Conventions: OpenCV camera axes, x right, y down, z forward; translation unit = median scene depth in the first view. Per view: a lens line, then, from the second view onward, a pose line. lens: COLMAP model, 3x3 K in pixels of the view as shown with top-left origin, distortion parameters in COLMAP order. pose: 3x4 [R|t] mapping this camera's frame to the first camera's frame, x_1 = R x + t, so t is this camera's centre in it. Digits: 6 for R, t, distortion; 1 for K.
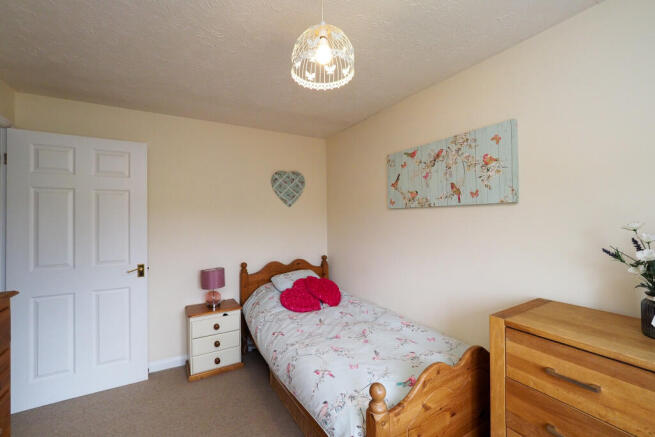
lens RADIAL K [[273.9, 0, 316.6], [0, 273.9, 214.8], [0, 0, 1]] dist [-0.015148, 0.000198]
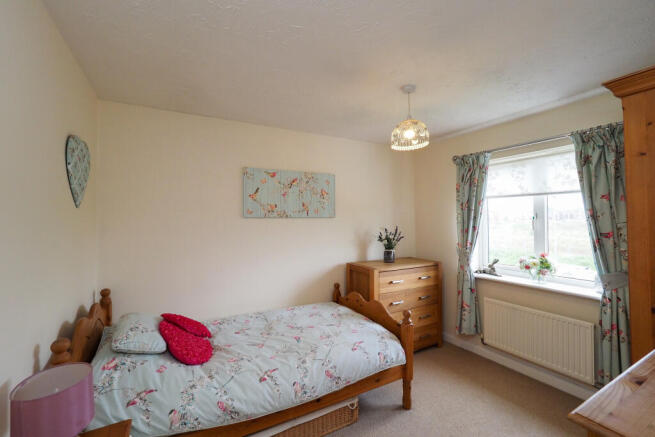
lens RADIAL K [[273.9, 0, 316.6], [0, 273.9, 214.8], [0, 0, 1]] dist [-0.015148, 0.000198]
pose [[0.009198, 0.023497, 0.999682, -0.953505], [-0.011687, 0.999658, -0.023389, -0.014085], [-0.999889, -0.011468, 0.009469, 0.864223]]
